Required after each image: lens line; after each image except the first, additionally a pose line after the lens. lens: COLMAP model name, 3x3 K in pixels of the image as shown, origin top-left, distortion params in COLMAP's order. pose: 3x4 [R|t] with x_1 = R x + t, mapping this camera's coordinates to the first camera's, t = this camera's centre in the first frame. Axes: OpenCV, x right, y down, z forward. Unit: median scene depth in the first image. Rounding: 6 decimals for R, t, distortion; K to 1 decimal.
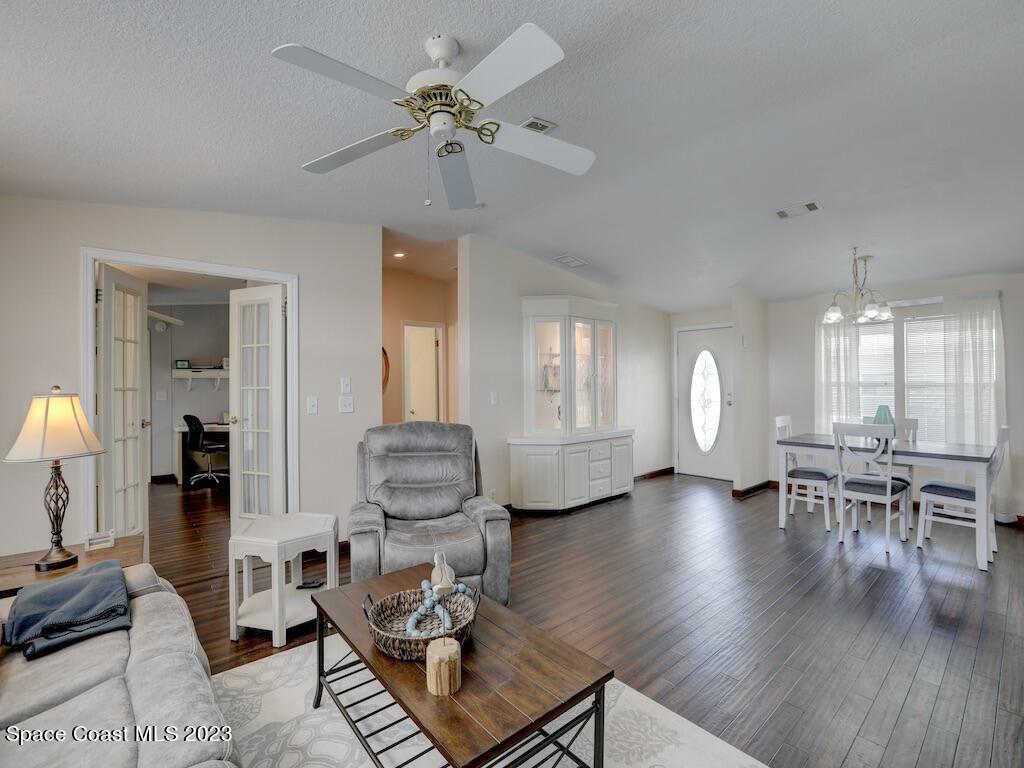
lens RADIAL K [[482.0, 0, 508.7], [0, 482.0, 384.7], [0, 0, 1]] dist [-0.003543, -0.000097]
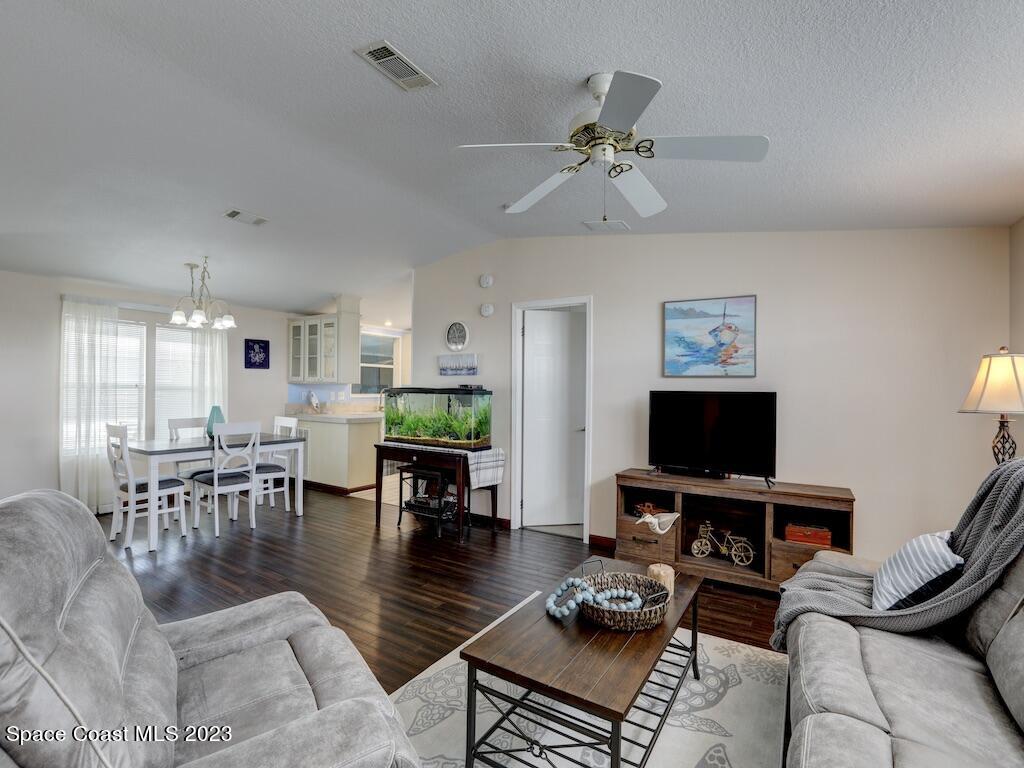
lens RADIAL K [[482.0, 0, 508.4], [0, 482.0, 388.2], [0, 0, 1]] dist [-0.003543, -0.000097]
pose [[-0.256075, 0.002342, 0.966654, -0.423577], [-0.006734, 0.999968, -0.004206, 0.001630], [-0.966634, -0.007586, -0.256051, 0.570978]]
